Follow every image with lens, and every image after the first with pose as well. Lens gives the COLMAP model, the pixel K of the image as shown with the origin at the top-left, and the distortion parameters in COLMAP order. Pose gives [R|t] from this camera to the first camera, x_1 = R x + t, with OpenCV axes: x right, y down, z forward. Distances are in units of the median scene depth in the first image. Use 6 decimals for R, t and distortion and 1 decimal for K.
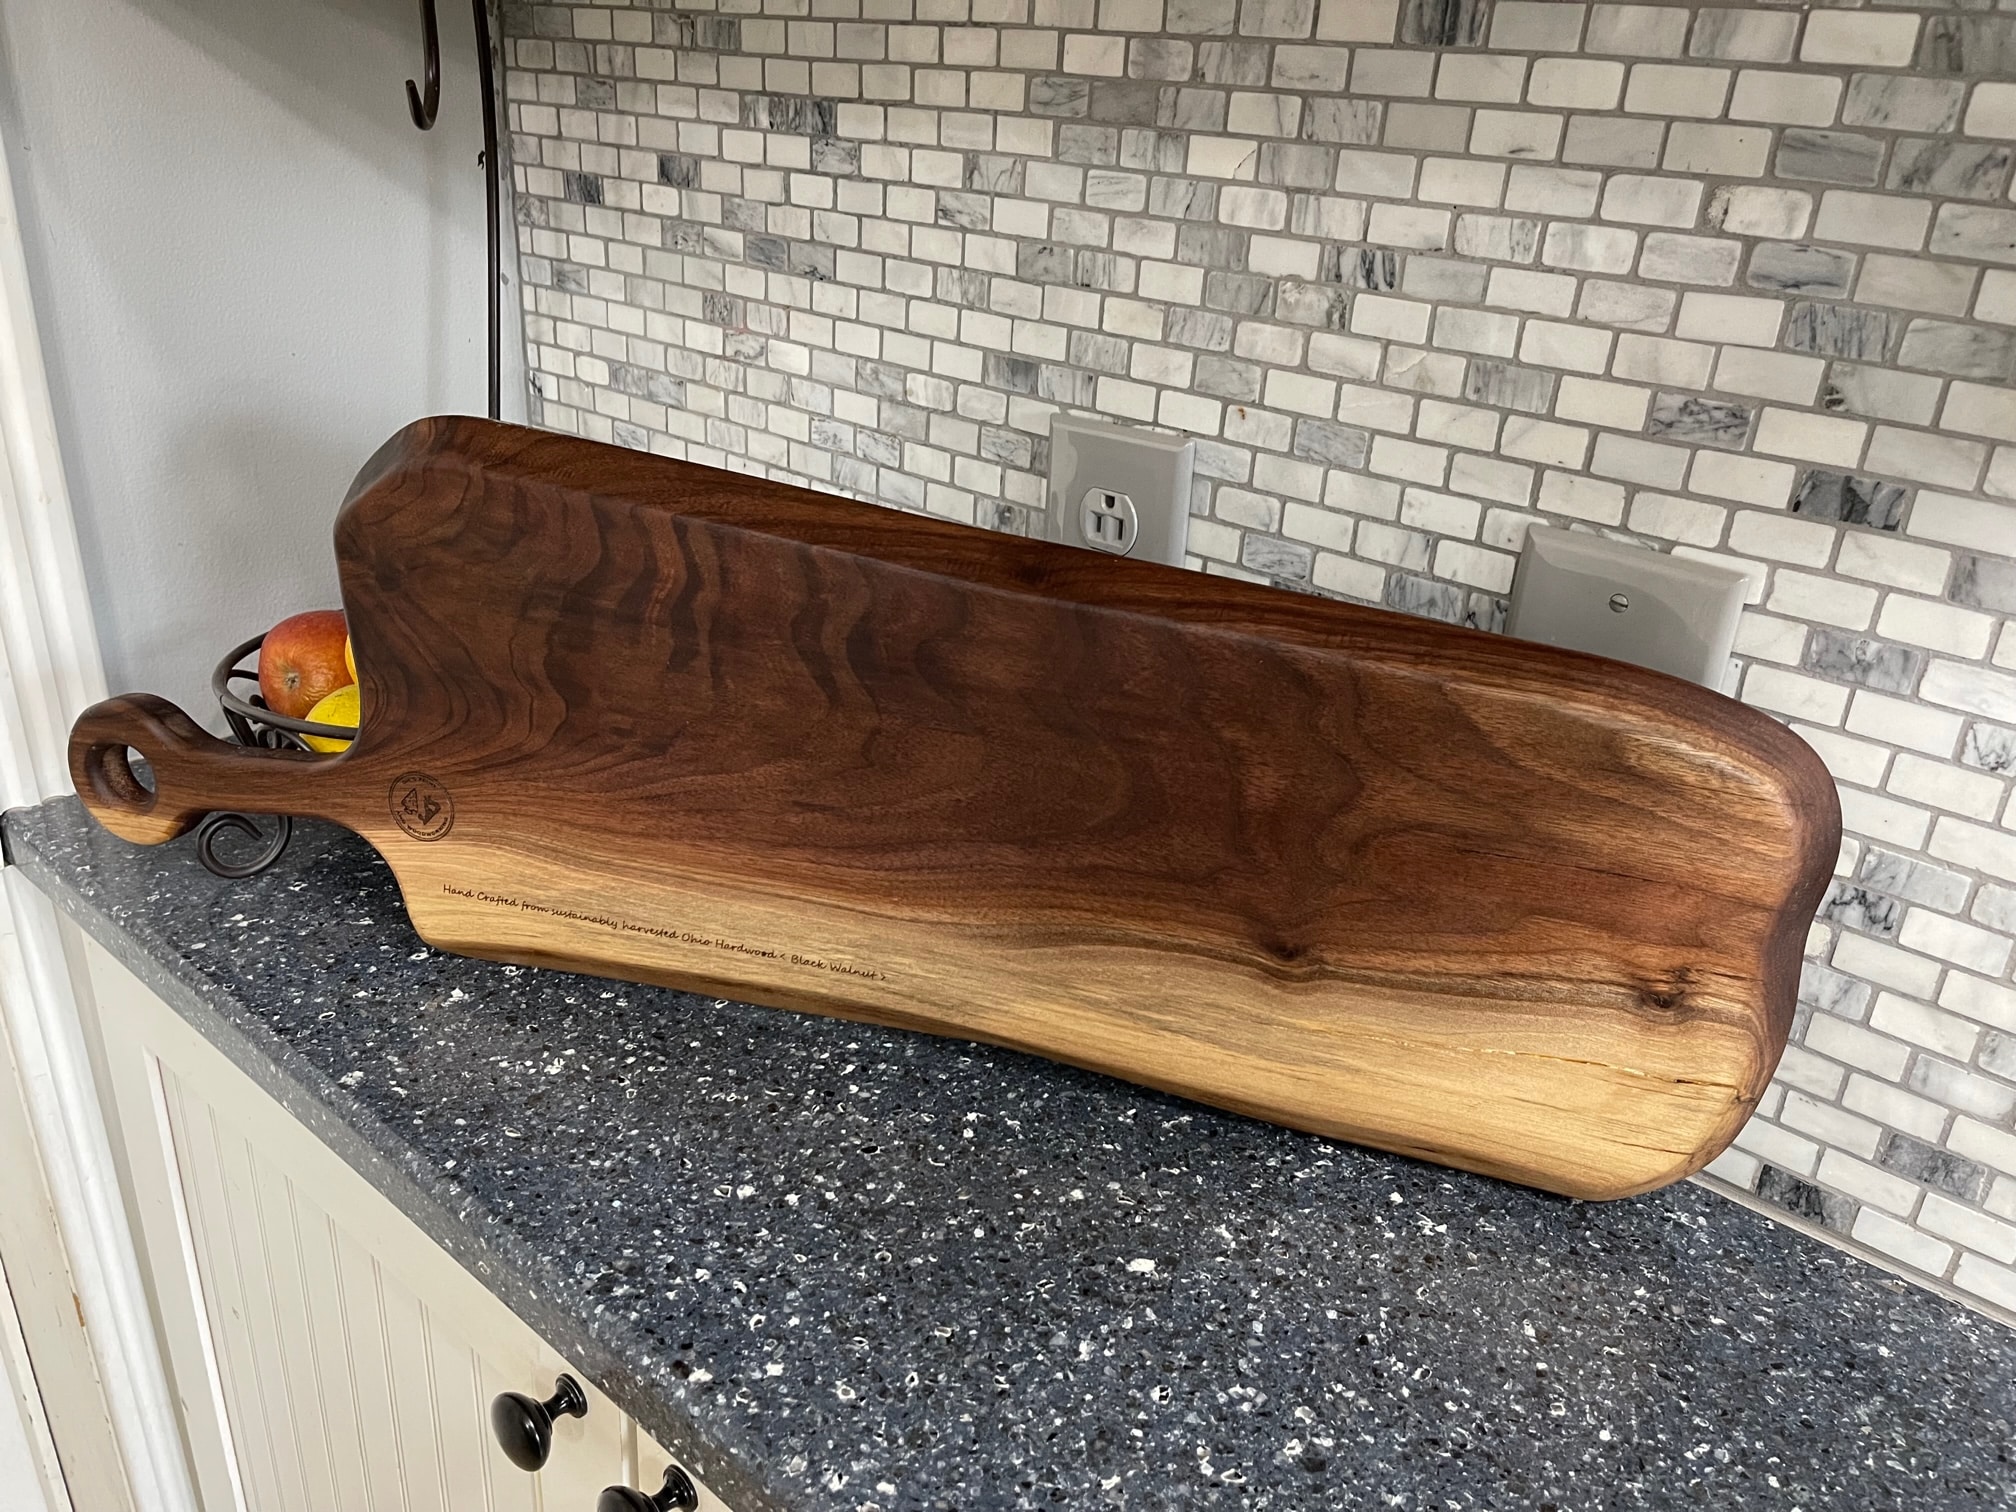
lens RADIAL K [[1537.4, 0, 1006.9], [0, 1537.4, 751.4], [0, 0, 1]] dist [0.050574, -0.075172]
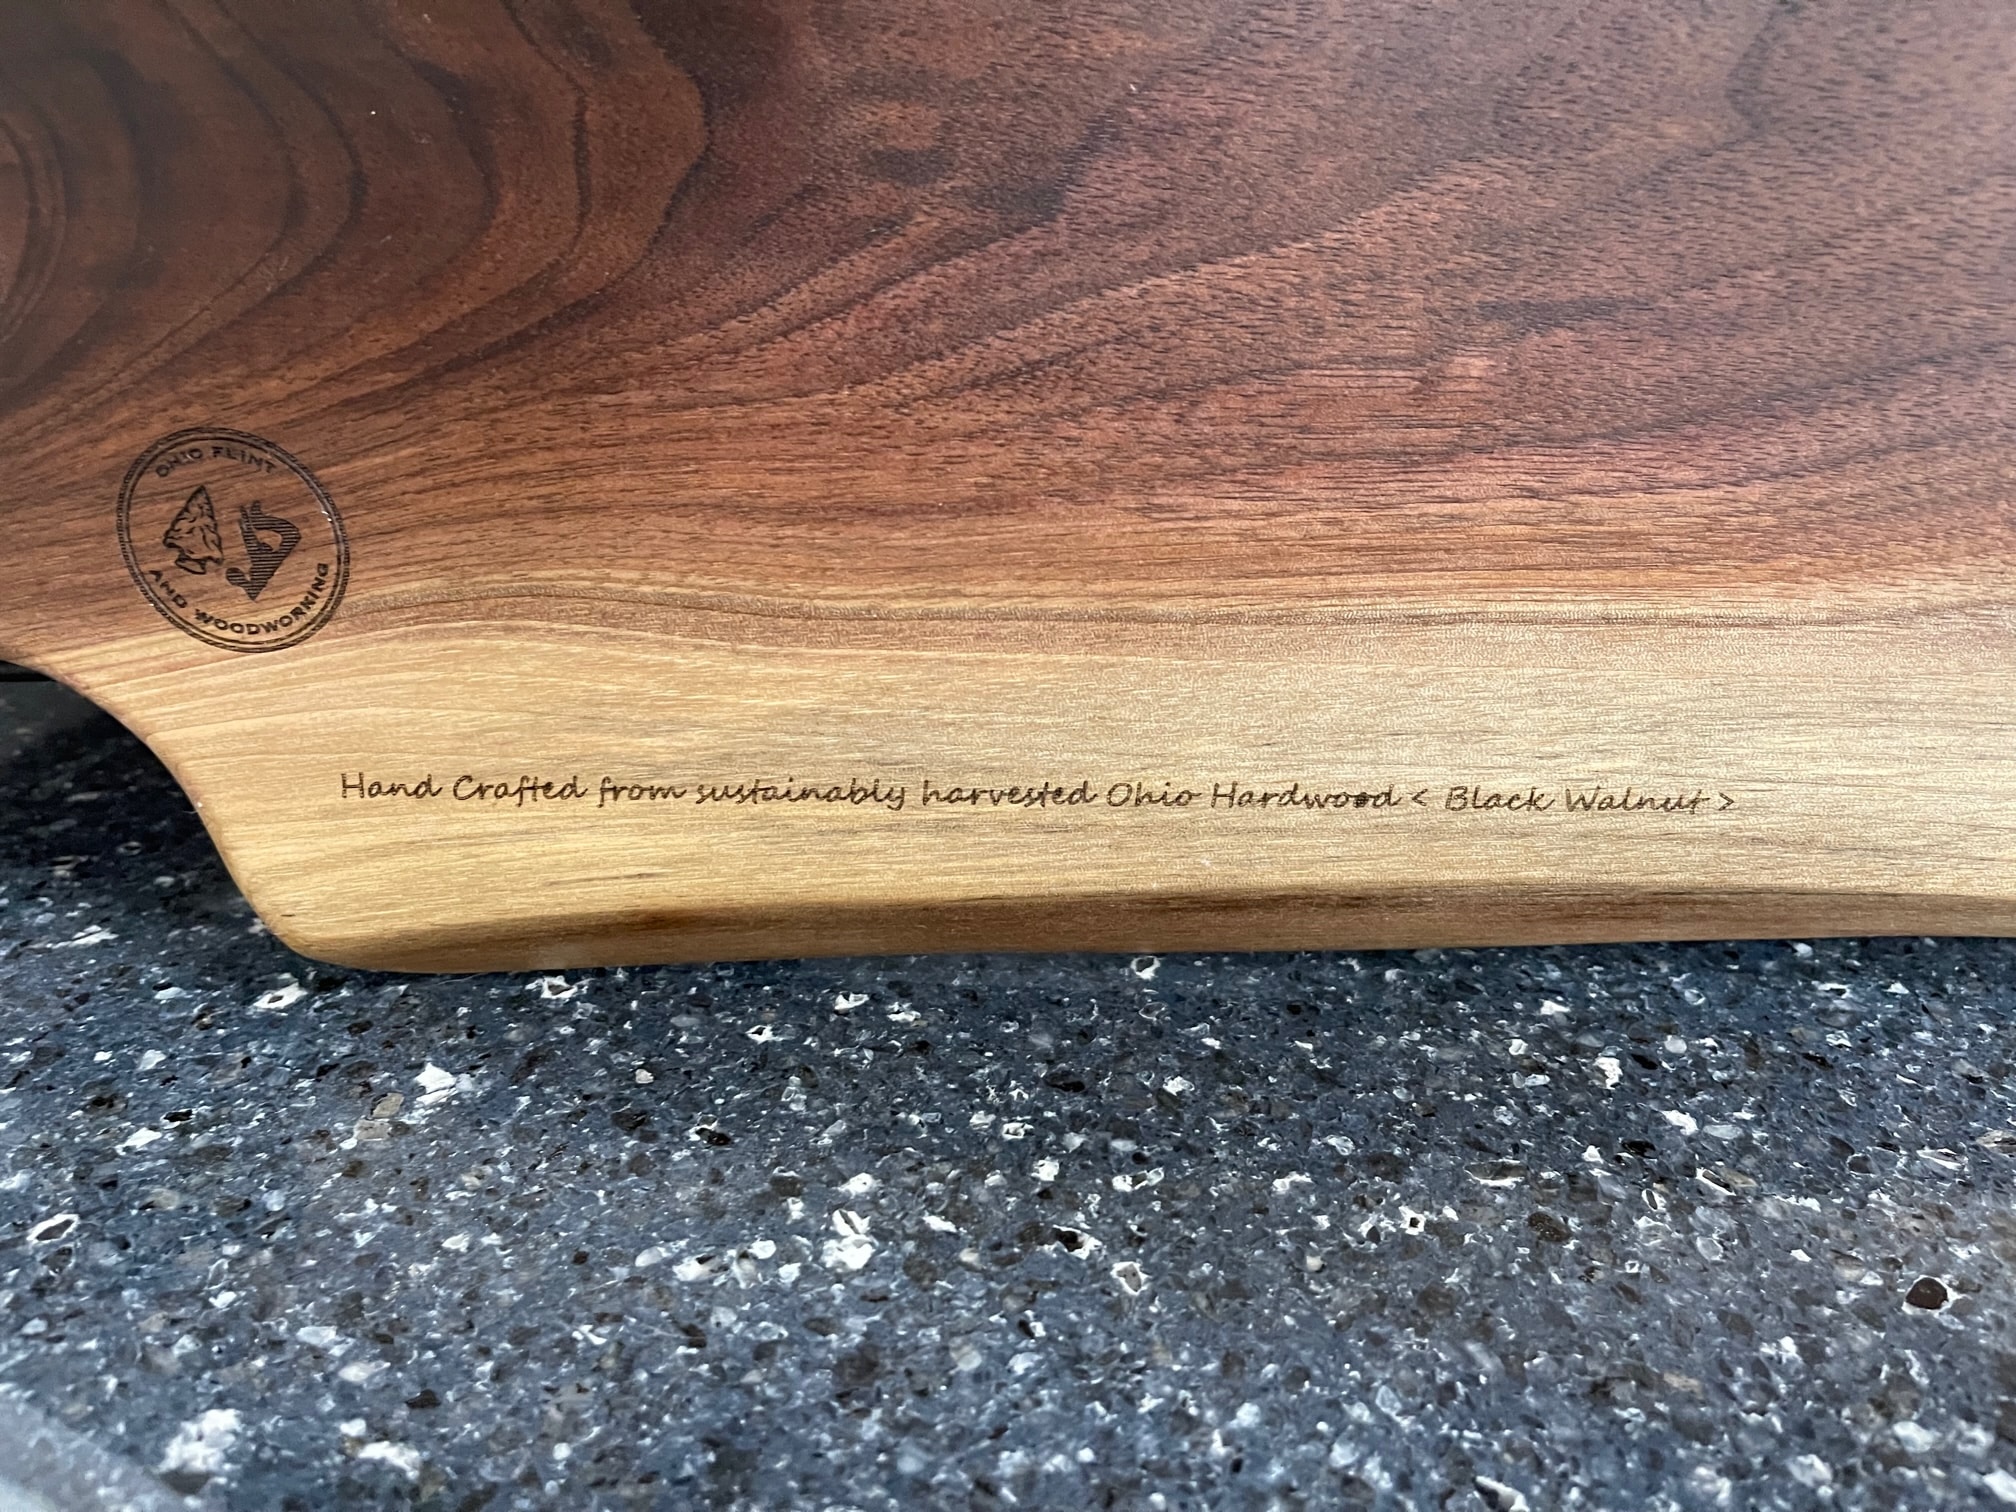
lens RADIAL K [[1537.4, 0, 1015.0], [0, 1537.4, 768.8], [0, 0, 1]] dist [0.050574, -0.075172]
pose [[0.966479, -0.162876, 0.198468, -0.323802], [0.151011, 0.985786, 0.073628, 0.092171], [-0.207639, -0.041189, 0.977338, 0.716523]]
